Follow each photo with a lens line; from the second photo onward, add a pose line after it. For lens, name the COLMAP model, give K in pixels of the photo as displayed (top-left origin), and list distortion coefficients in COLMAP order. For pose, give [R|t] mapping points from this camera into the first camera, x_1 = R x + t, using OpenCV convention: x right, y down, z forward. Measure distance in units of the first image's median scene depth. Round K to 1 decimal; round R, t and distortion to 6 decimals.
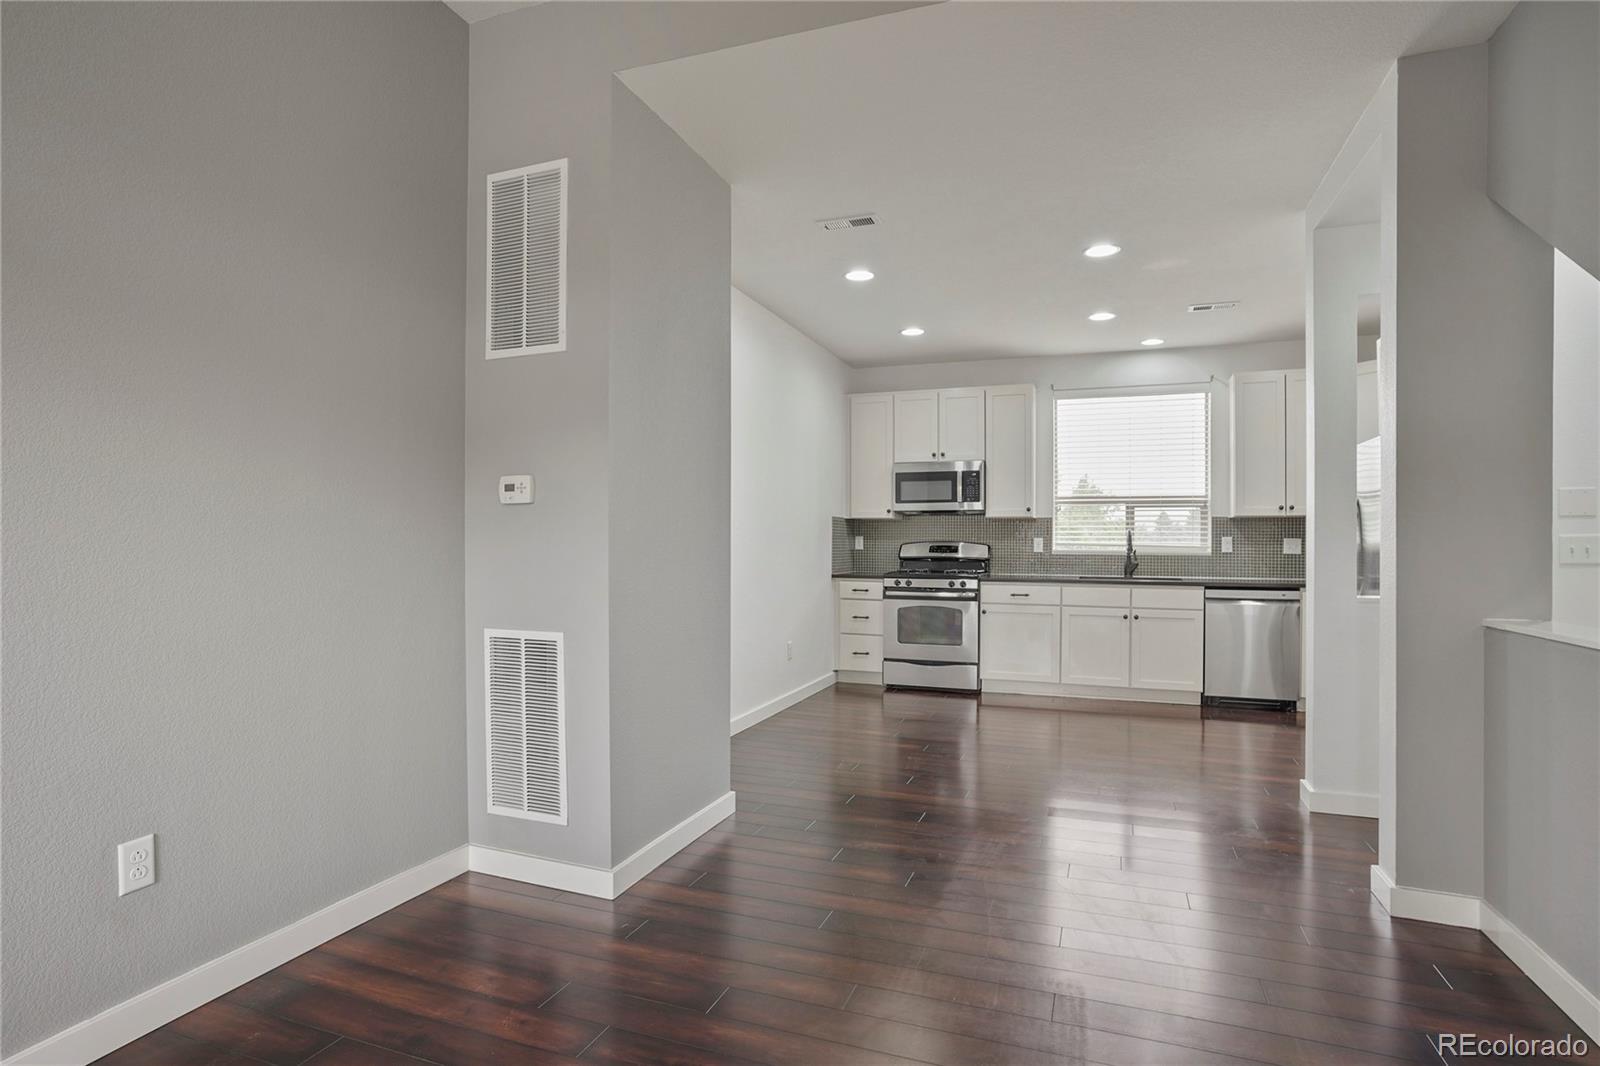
lens RADIAL K [[840.6, 0, 784.4], [0, 840.6, 546.3], [0, 0, 1]] dist [-0.044062, 0.022667]
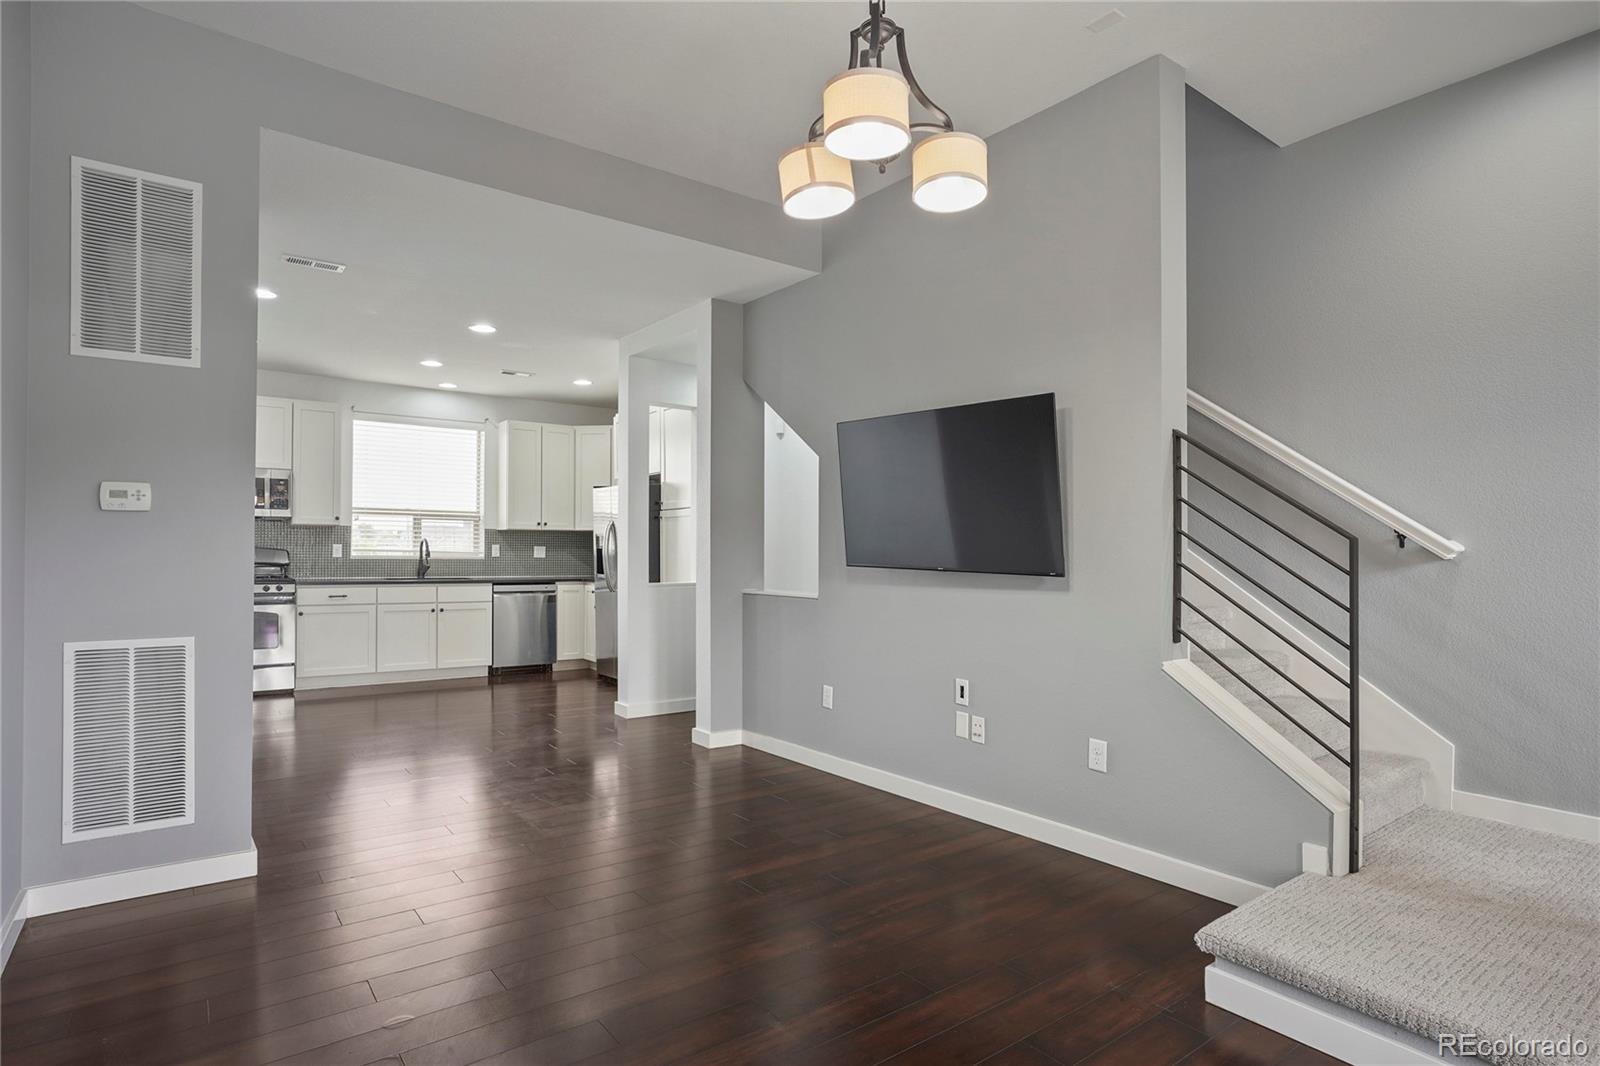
lens RADIAL K [[840.6, 0, 821.3], [0, 840.6, 544.9], [0, 0, 1]] dist [-0.044062, 0.022667]
pose [[0.503288, 0.006604, 0.864094, -0.326591], [-0.000924, 0.999974, -0.007104, -0.002226], [-0.864119, 0.002777, 0.503281, -0.083475]]
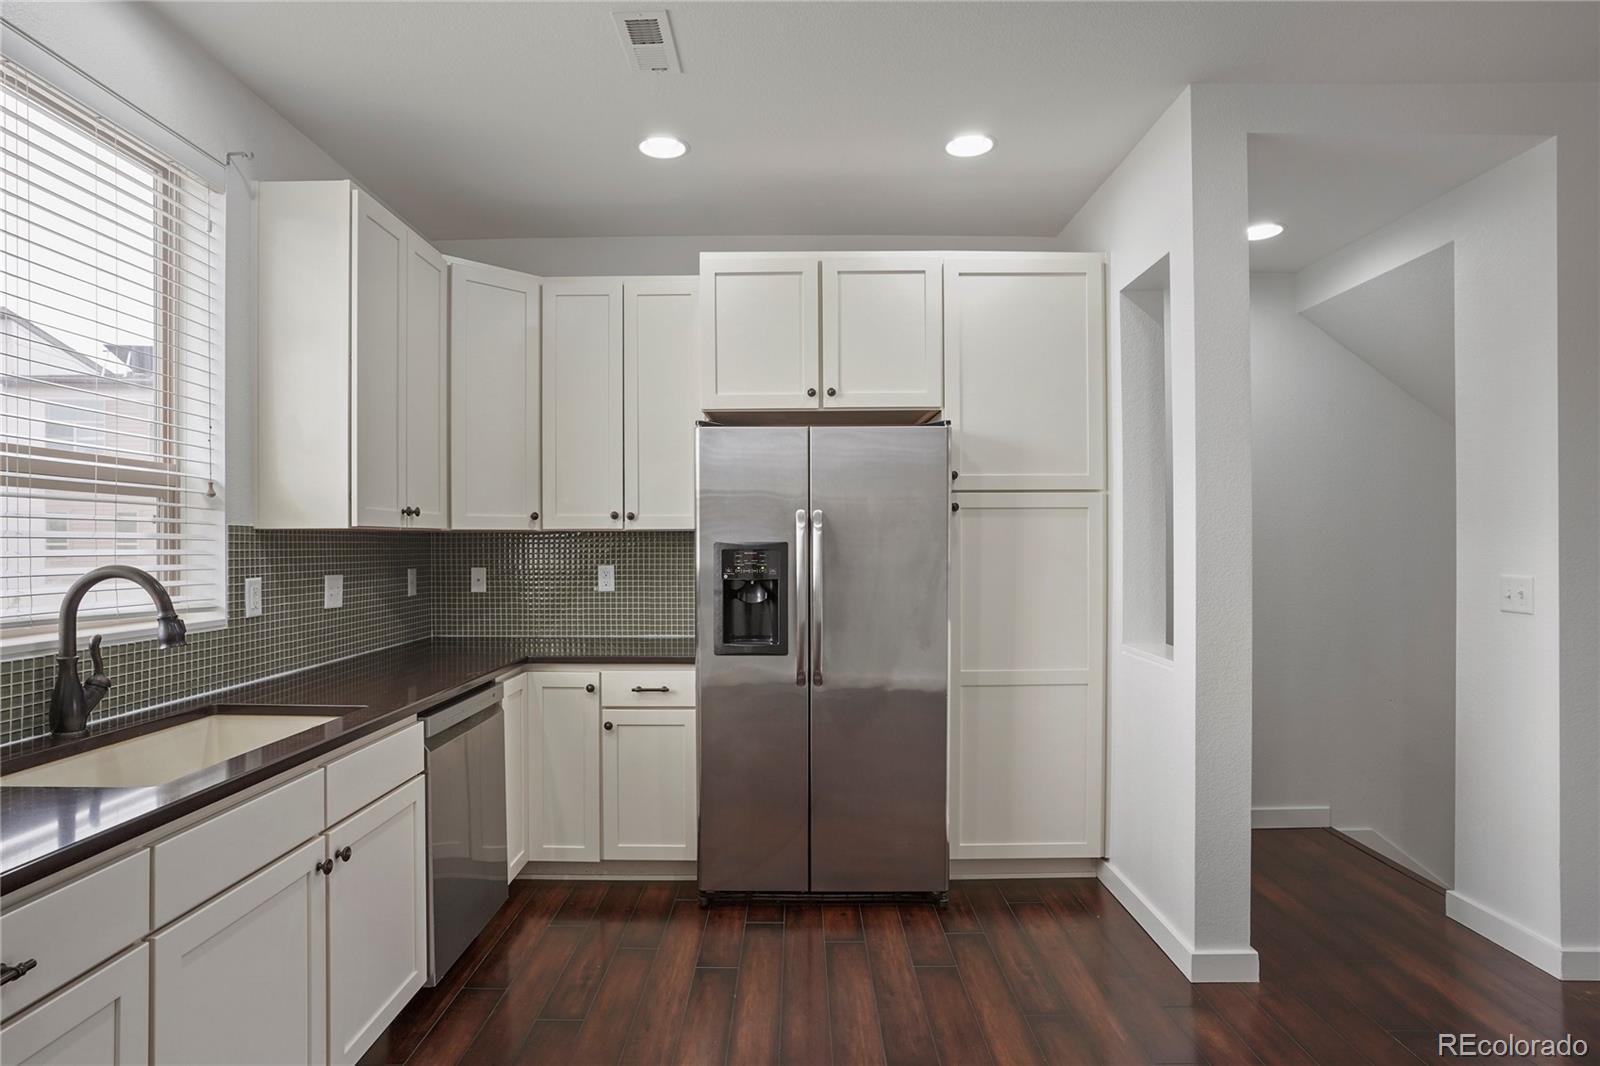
lens RADIAL K [[840.1, 0, 802.2], [0, 840.1, 544.2], [0, 0, 1]] dist [-0.036859, 0.023513]
pose [[-0.347832, -0.002150, 0.937555, 0.073688], [0.003834, 0.999986, 0.003715, -0.027076], [-0.937549, 0.004887, -0.347818, 0.883731]]
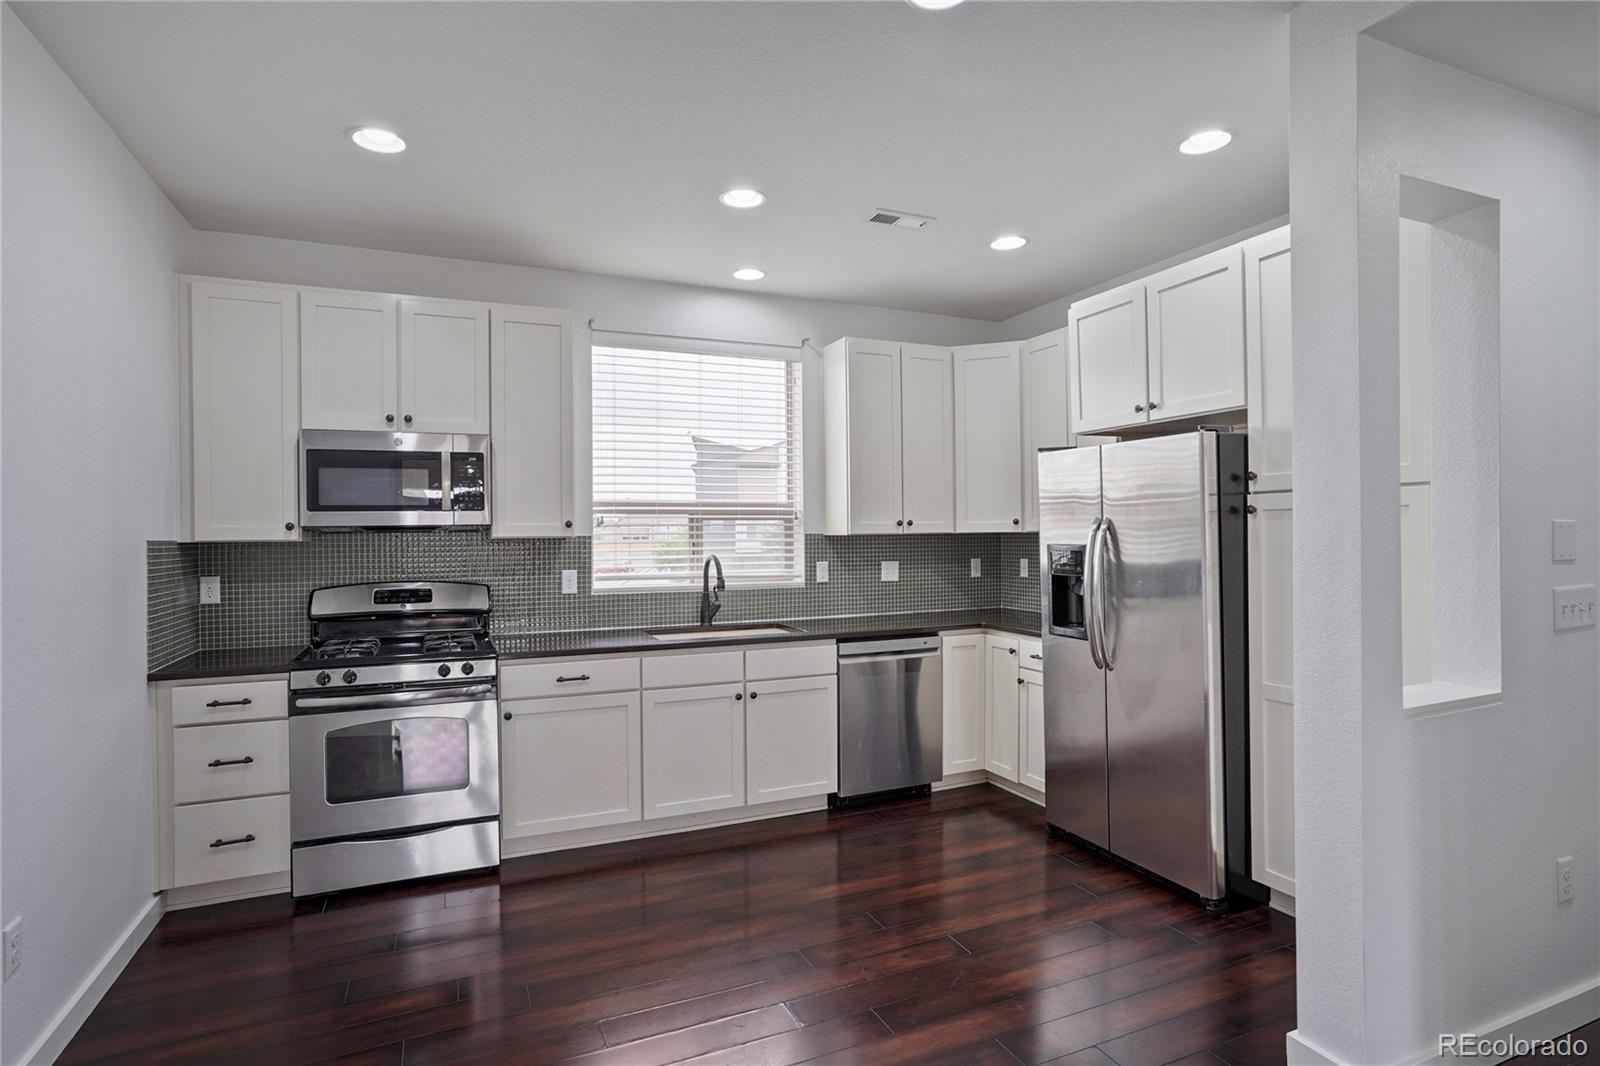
lens RADIAL K [[840.6, 0, 793.7], [0, 840.6, 530.3], [0, 0, 1]] dist [-0.044062, 0.022667]
pose [[0.713272, -0.008474, 0.700837, -0.004449], [0.014426, 0.999893, -0.002591, -0.036613], [-0.700739, 0.011958, 0.713317, 0.484154]]
